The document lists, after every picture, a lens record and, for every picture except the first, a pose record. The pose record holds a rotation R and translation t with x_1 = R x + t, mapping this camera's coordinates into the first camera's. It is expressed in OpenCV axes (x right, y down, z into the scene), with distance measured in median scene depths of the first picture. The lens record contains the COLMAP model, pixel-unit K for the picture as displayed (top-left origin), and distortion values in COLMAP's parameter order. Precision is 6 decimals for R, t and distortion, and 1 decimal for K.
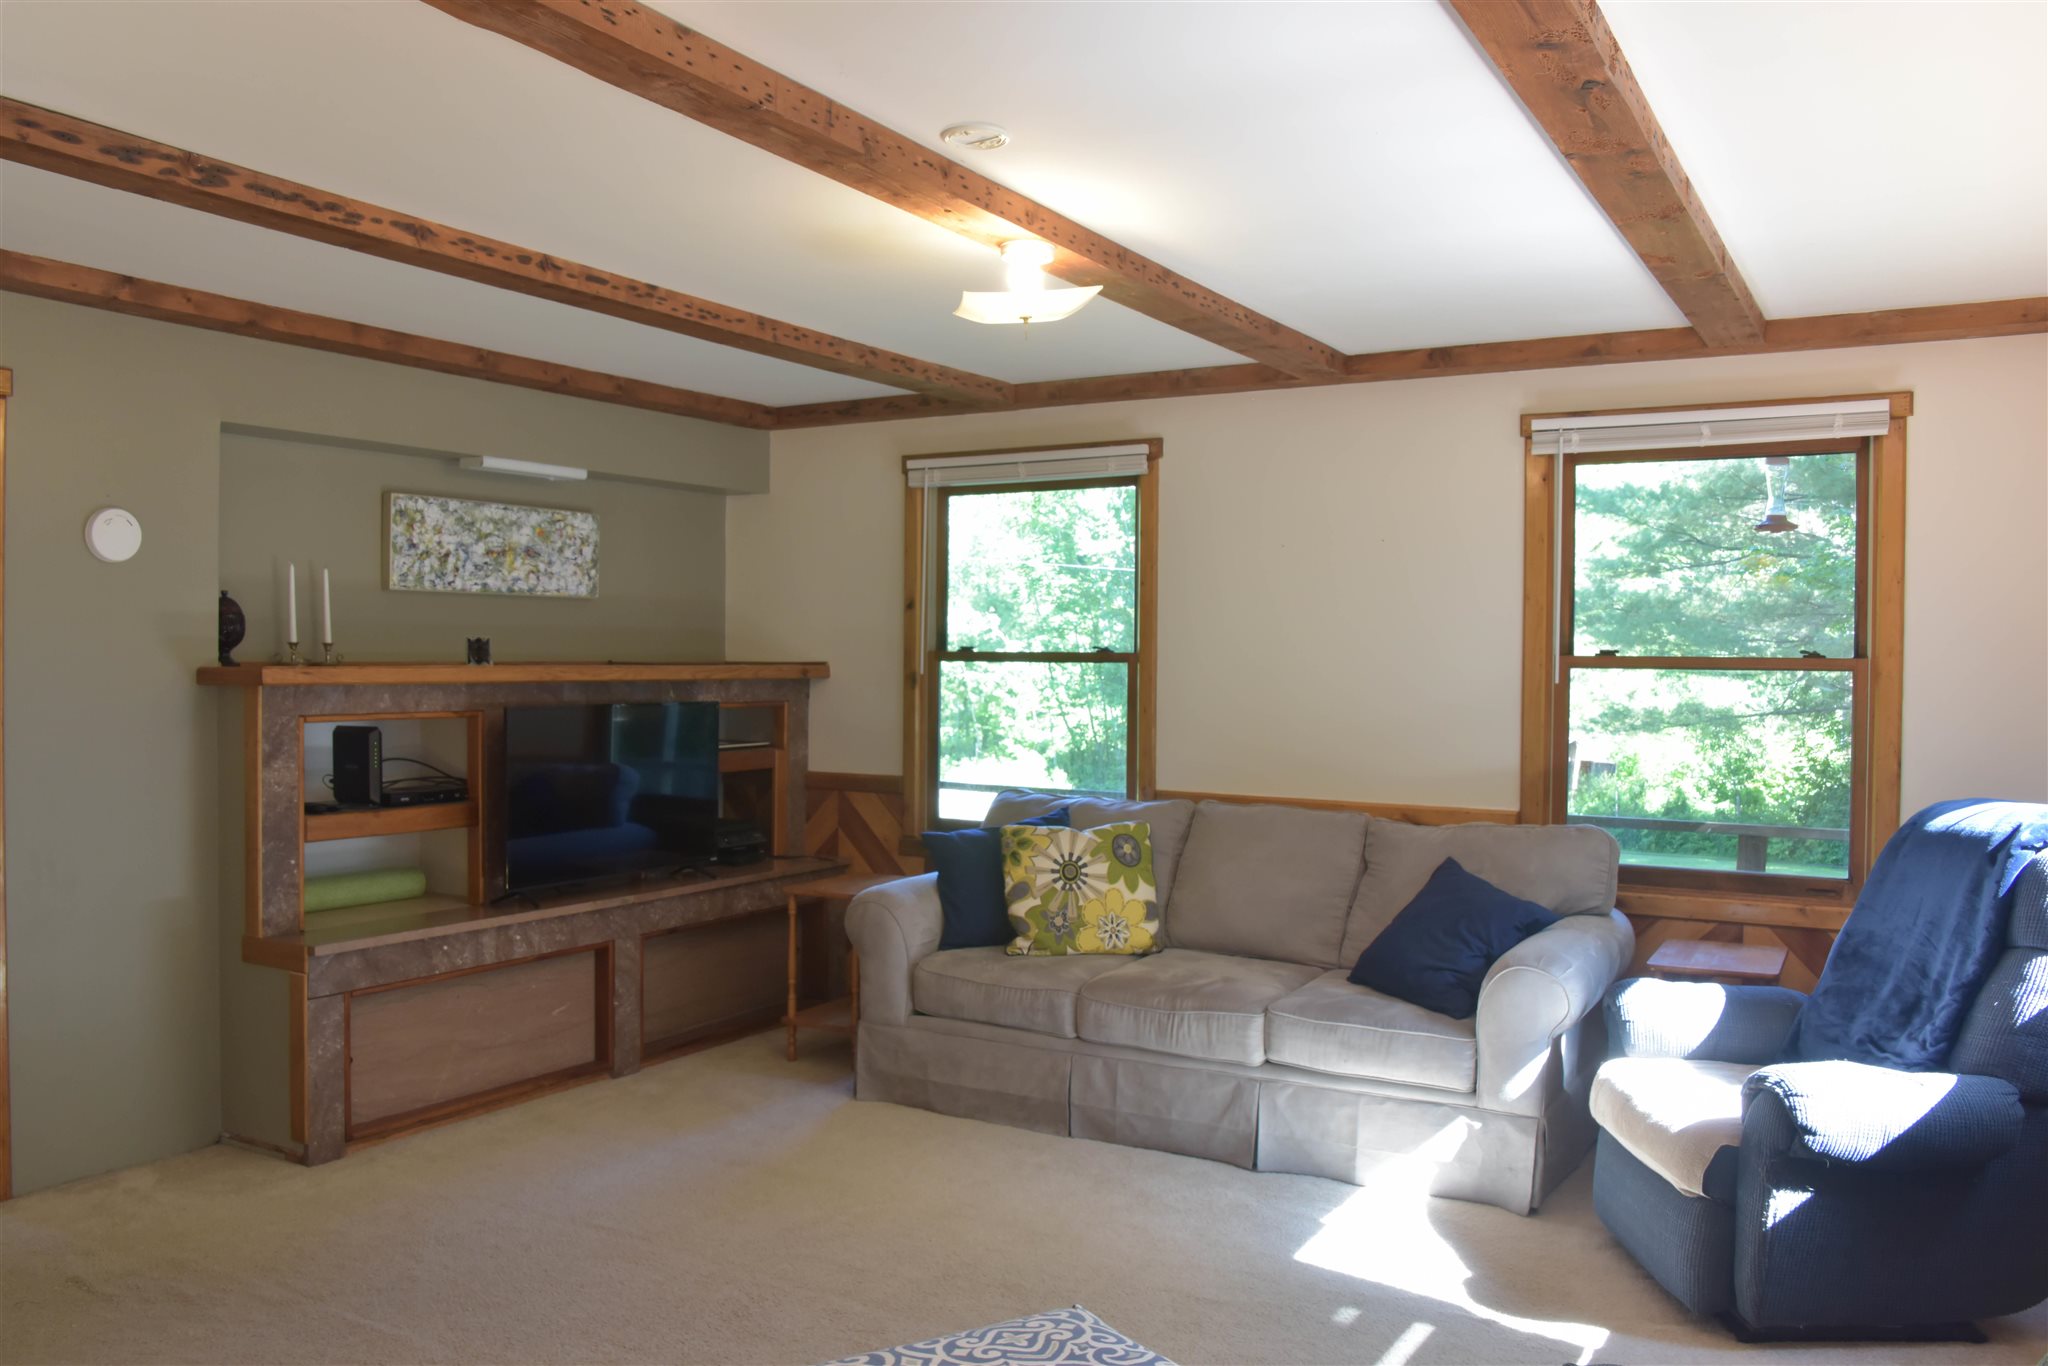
lens RADIAL K [[1633.3, 0, 1010.0], [0, 1633.3, 678.2], [0, 0, 1]] dist [-0.092413, 0.051117]
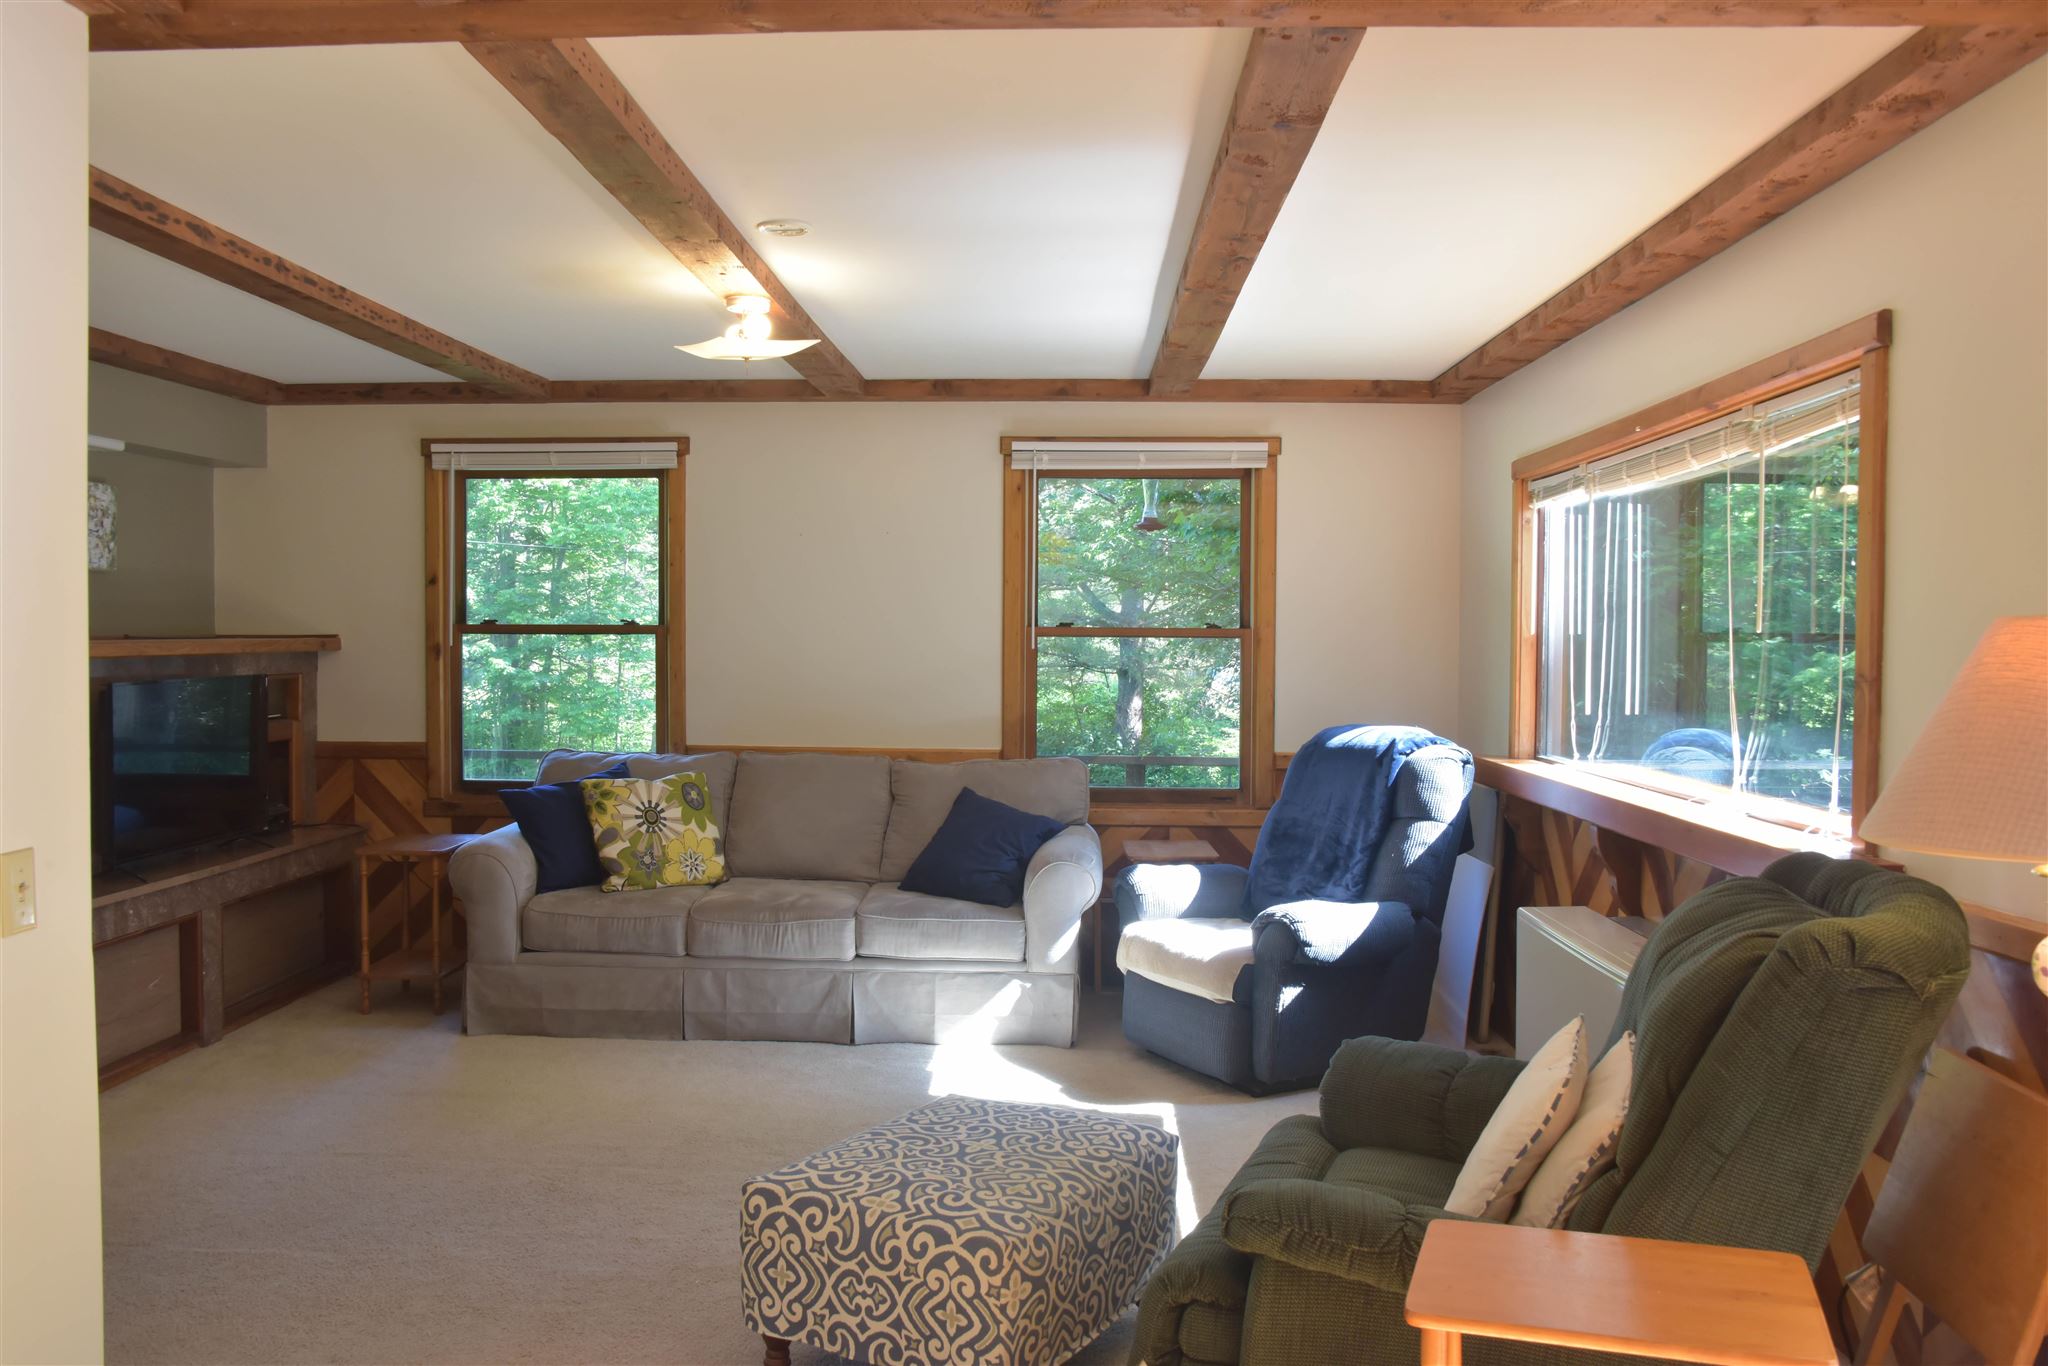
lens RADIAL K [[1633.3, 0, 1038.9], [0, 1633.3, 679.4], [0, 0, 1]] dist [-0.092413, 0.051117]
pose [[0.873832, -0.018260, 0.485885, -0.287669], [0.007685, 0.999688, 0.023750, -0.003263], [-0.486168, -0.017019, 0.873700, -0.135264]]
